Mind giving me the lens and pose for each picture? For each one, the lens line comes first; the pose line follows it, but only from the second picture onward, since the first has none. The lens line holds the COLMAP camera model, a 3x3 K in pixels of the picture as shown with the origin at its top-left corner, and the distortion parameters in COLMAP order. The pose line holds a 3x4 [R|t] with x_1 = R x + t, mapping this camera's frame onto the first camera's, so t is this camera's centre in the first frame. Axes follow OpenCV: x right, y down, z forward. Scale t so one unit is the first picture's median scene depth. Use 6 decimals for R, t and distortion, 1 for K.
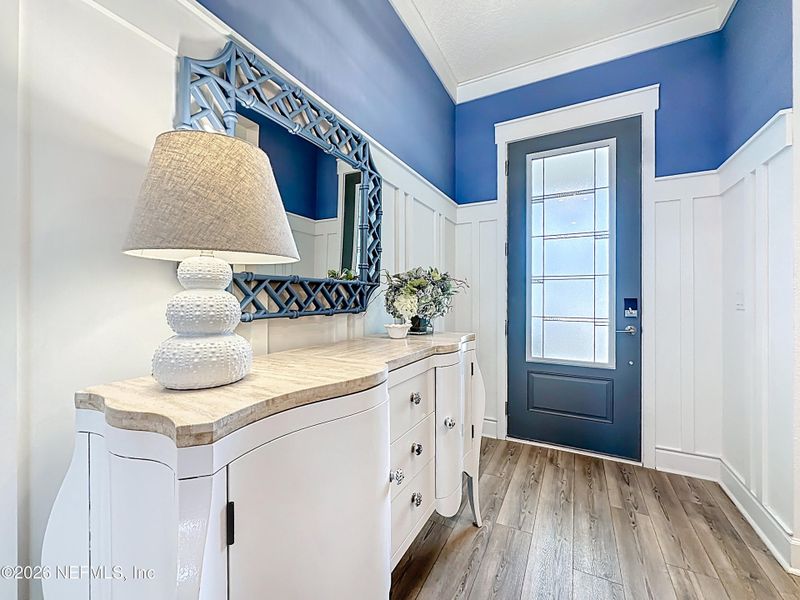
lens RADIAL K [[326.6, 0, 401.3], [0, 326.6, 298.0], [0, 0, 1]] dist [-0.003449, 0.000762]
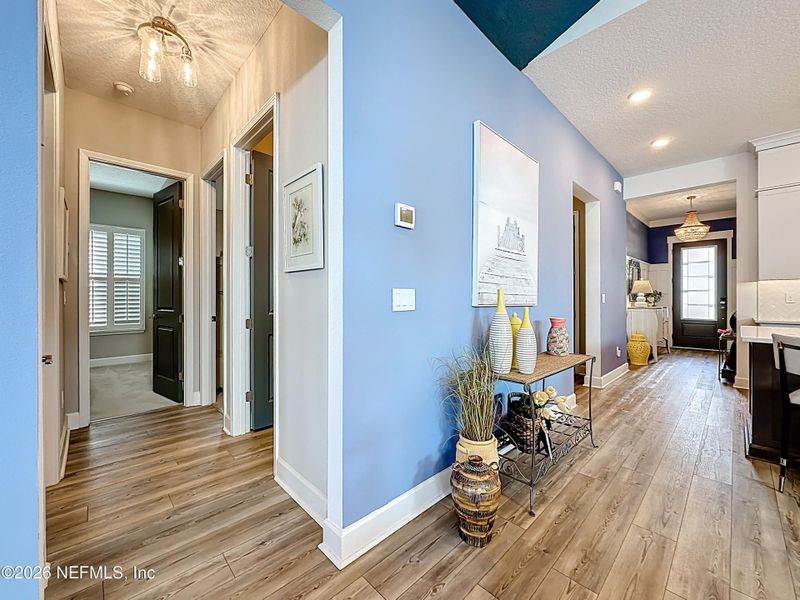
lens RADIAL K [[326.6, 0, 400.7], [0, 326.6, 295.9], [0, 0, 1]] dist [-0.003449, 0.000762]
pose [[0.949157, 0.002577, -0.314793, -1.233944], [-0.006133, 0.999928, -0.010308, 0.034455], [0.314744, 0.011714, 0.949104, -2.924060]]
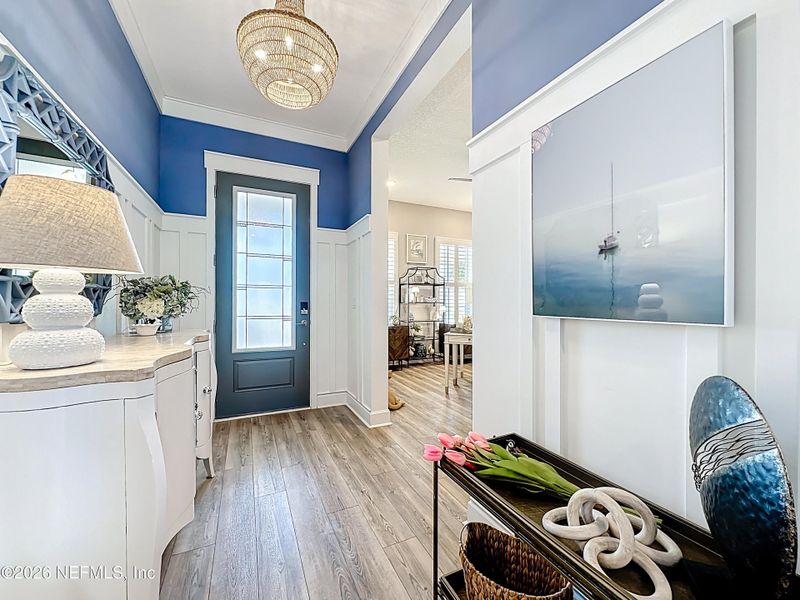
lens RADIAL K [[326.6, 0, 397.8], [0, 326.6, 301.1], [0, 0, 1]] dist [-0.003449, 0.000762]
pose [[0.596296, 0.003906, 0.802755, -0.270751], [-0.001040, 0.999991, -0.004092, 0.002385], [-0.802764, 0.001605, 0.596295, -0.273506]]
